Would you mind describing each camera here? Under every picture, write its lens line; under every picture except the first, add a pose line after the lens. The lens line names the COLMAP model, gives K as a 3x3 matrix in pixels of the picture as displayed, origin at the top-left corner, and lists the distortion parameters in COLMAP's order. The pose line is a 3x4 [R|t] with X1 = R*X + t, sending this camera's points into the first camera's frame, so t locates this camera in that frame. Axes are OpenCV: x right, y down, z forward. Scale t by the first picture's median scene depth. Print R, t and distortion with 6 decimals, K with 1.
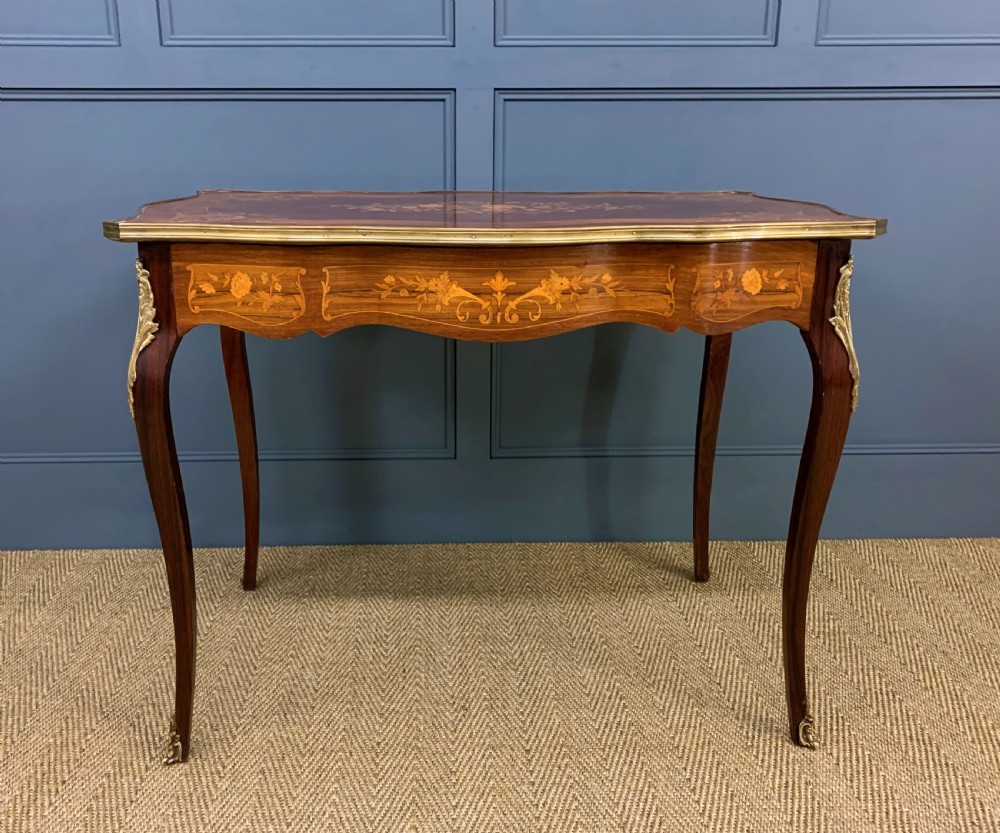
lens RADIAL K [[938.9, 0, 458.6], [0, 938.9, 413.2], [0, 0, 1]] dist [0.025464, 0.000000]
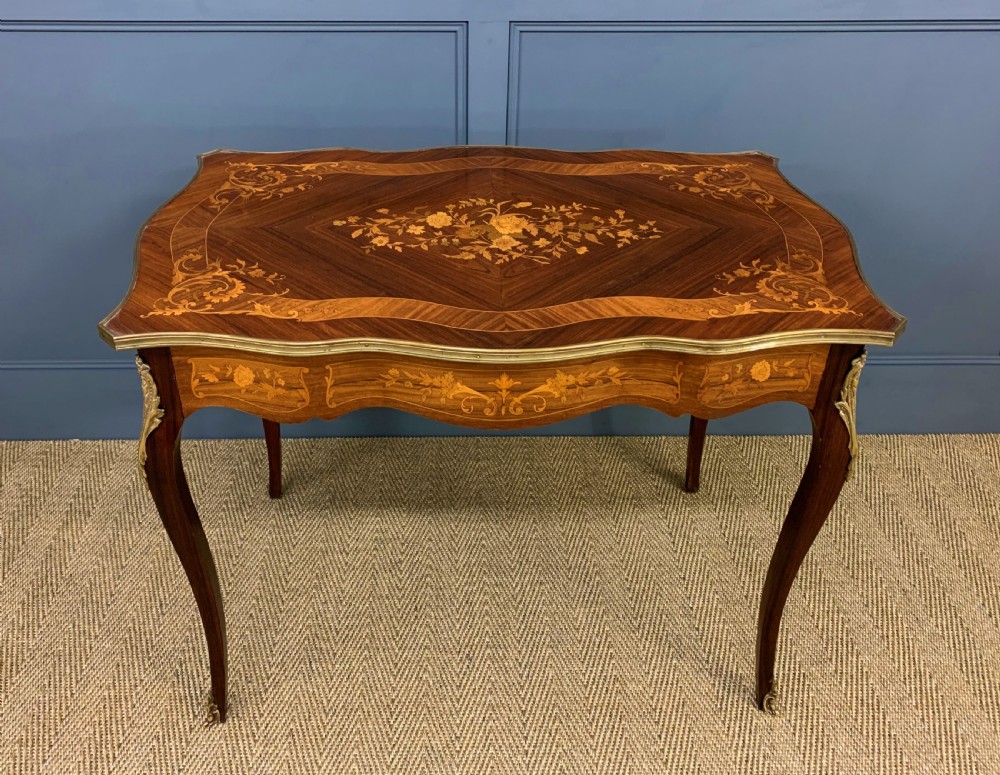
lens RADIAL K [[870.2, 0, 471.5], [0, 870.2, 345.2], [0, 0, 1]] dist [0.047520, -0.043572]
pose [[0.999920, 0.011344, -0.005678, 0.011487], [-0.009218, 0.957265, 0.289064, -0.369574], [0.008715, -0.288988, 0.957293, 0.111150]]
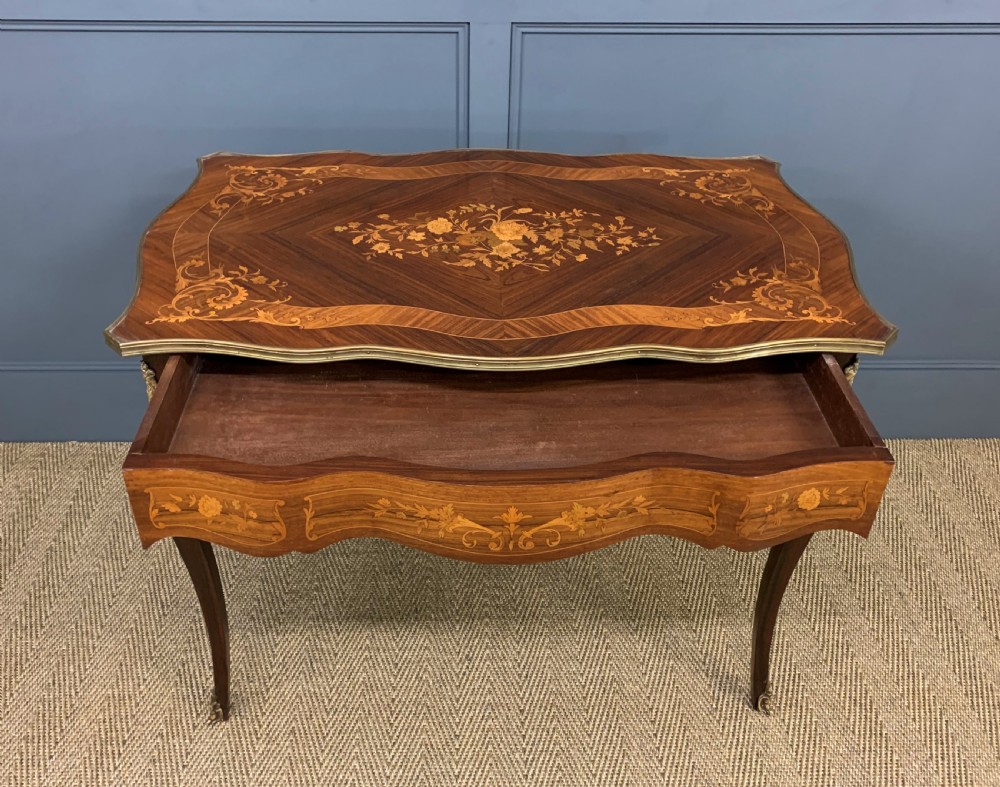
lens RADIAL K [[904.1, 0, 476.9], [0, 904.1, 368.6], [0, 0, 1]] dist [0.058676, -0.072231]
pose [[0.999886, 0.014870, -0.002526, 0.014604], [-0.013305, 0.948477, 0.316565, -0.391310], [0.007103, -0.316496, 0.948567, 0.070771]]
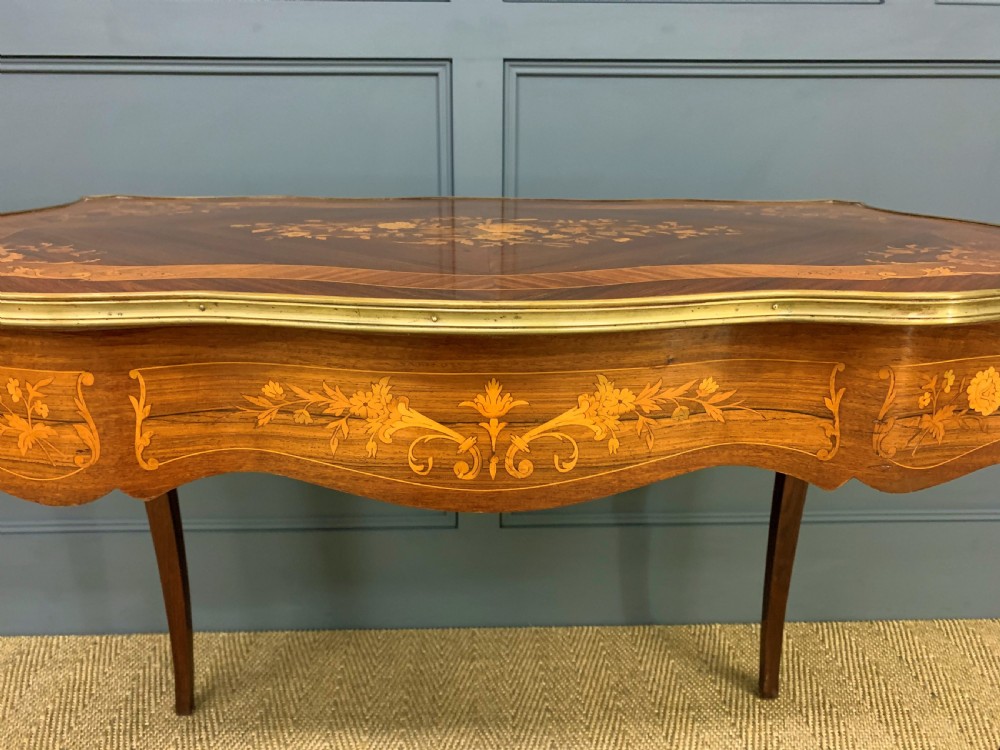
lens RADIAL K [[757.6, 0, 493.4], [0, 757.6, 372.7], [0, 0, 1]] dist [0.018541, -0.014986]
pose [[0.999980, 0.002559, 0.005730, 0.034479], [-0.002627, 0.999926, 0.011863, -0.132994], [-0.005699, -0.011878, 0.999913, 0.507644]]
